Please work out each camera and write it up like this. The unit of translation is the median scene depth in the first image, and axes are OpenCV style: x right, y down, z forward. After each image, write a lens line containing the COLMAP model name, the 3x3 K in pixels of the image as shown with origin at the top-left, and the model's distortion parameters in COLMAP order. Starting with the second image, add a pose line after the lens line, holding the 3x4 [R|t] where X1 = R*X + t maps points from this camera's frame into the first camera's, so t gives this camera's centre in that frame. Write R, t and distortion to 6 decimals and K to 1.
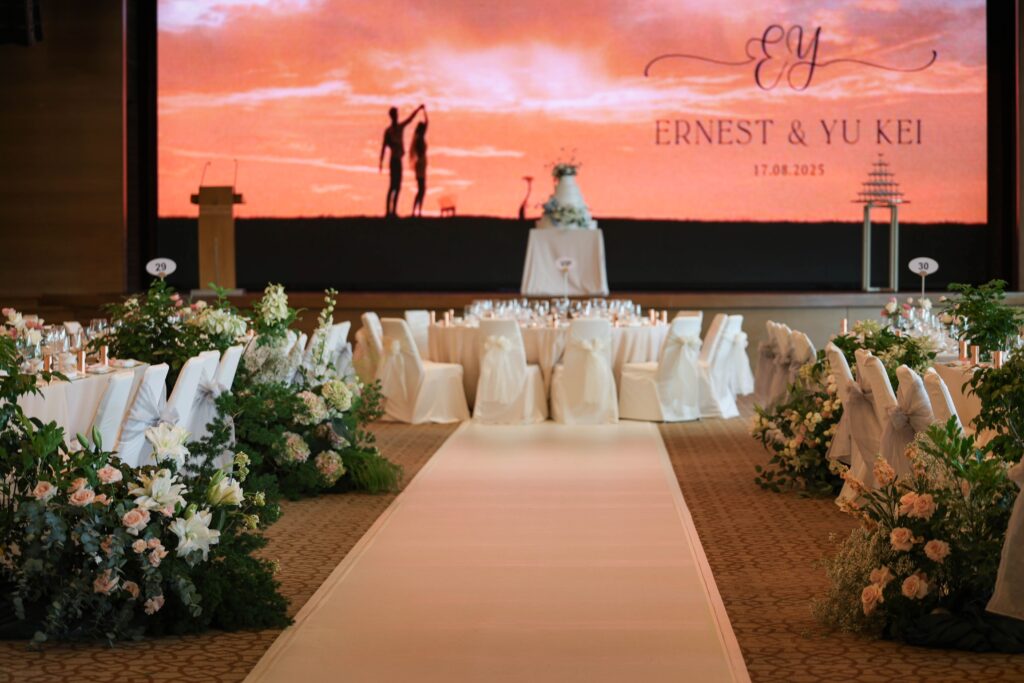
lens RADIAL K [[2199.3, 0, 512.3], [0, 2199.3, 341.4], [0, 0, 1]] dist [-0.099170, 0.000000]
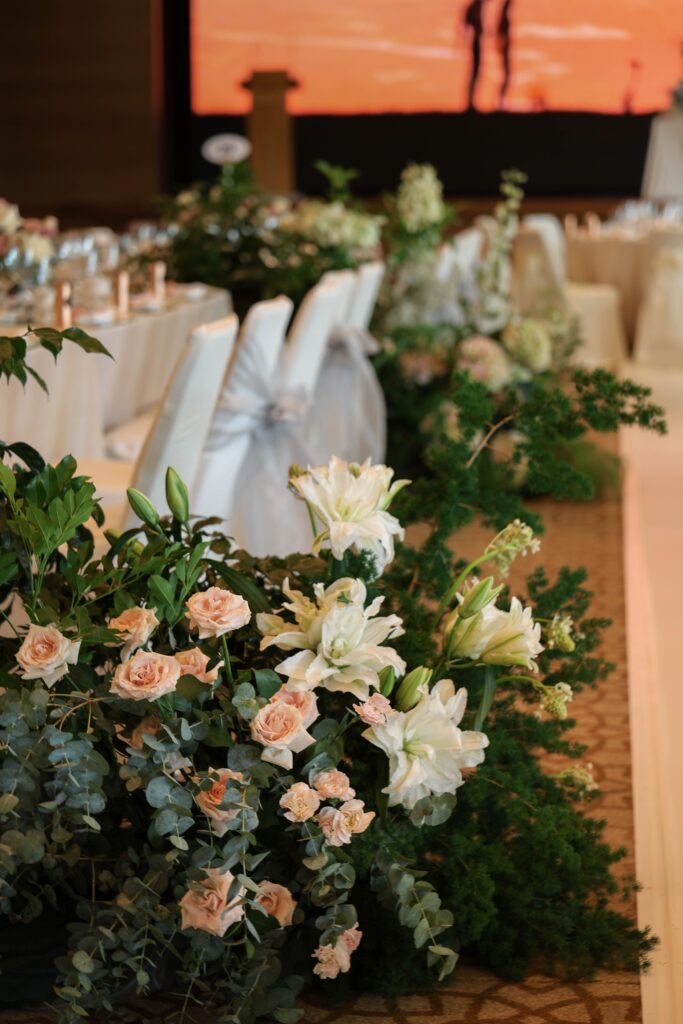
lens RADIAL K [[1769.7, 0, 301.7], [0, 1769.7, 461.6], [0, 0, 1]] dist [-0.048384, 0.000000]
pose [[0.996662, 0.009385, -0.081102, -0.140482], [-0.000092, 0.993500, 0.113835, 0.000827], [0.081643, -0.113447, 0.990184, 0.681219]]
